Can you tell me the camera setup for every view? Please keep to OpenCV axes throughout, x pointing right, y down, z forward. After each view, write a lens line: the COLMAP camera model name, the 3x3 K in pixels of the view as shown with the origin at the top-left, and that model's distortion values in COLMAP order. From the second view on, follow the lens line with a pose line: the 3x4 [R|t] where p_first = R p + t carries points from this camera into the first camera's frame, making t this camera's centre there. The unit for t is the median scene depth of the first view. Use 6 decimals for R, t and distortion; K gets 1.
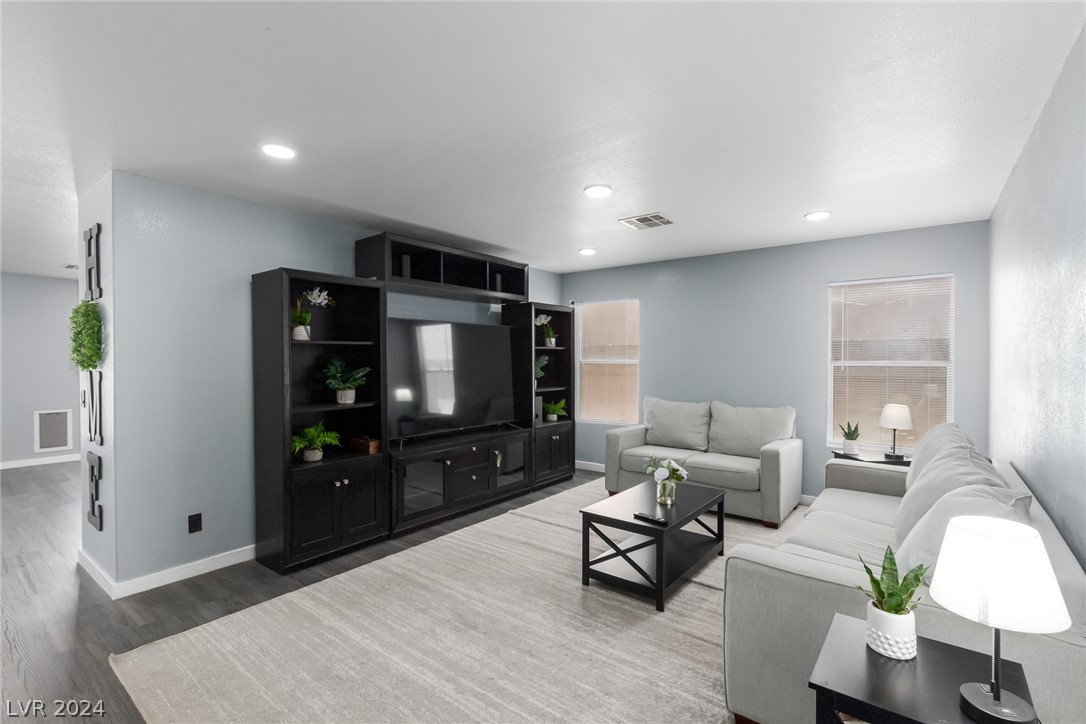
lens RADIAL K [[494.4, 0, 544.3], [0, 494.4, 361.5], [0, 0, 1]] dist [0.001363, 0.000567]
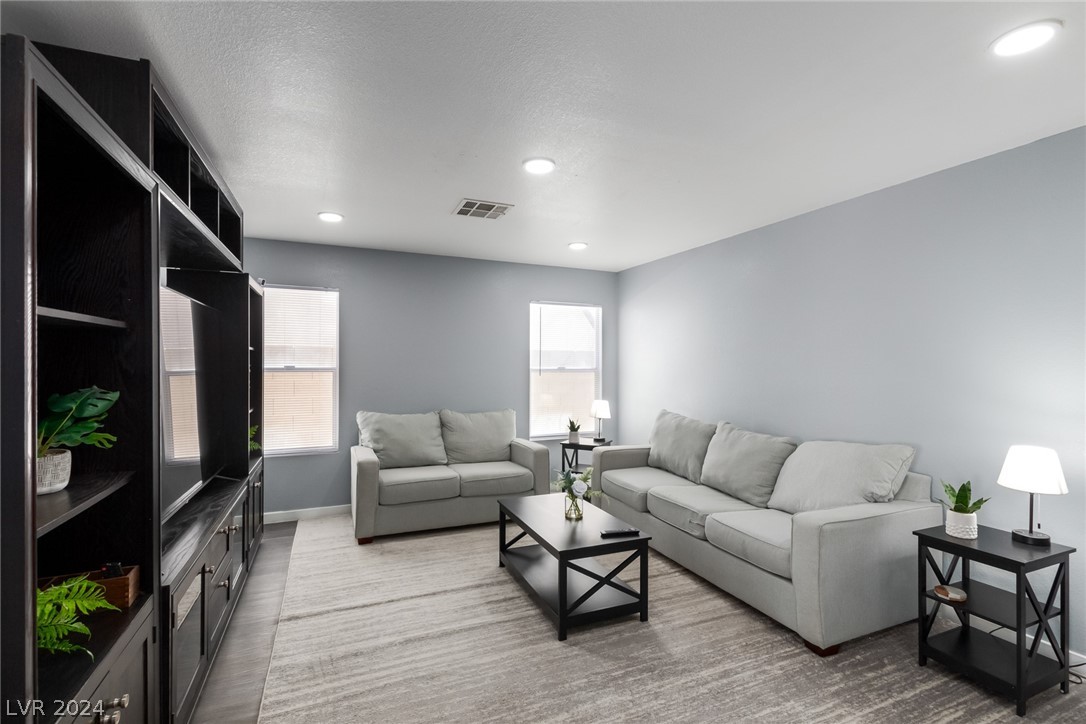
lens RADIAL K [[494.4, 0, 545.3], [0, 494.4, 360.2], [0, 0, 1]] dist [0.001363, 0.000567]
pose [[0.484113, 0.006781, 0.874979, -0.526068], [0.004676, 0.999936, -0.010336, -0.005749], [-0.874993, 0.009095, 0.484051, 0.497659]]
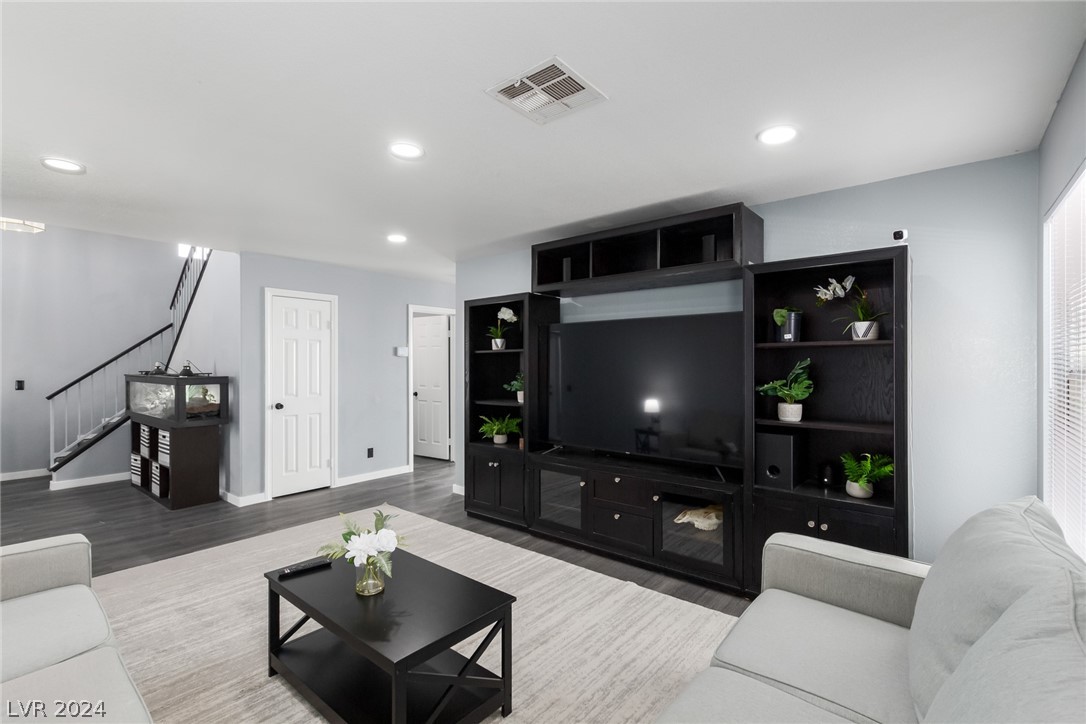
lens RADIAL K [[494.4, 0, 541.7], [0, 494.4, 362.9], [0, 0, 1]] dist [0.001363, 0.000567]
pose [[-0.032825, 0.005737, -0.999445, 0.747107], [-0.003811, 0.999976, 0.005866, -0.014317], [0.999454, 0.004001, -0.032802, 1.058527]]
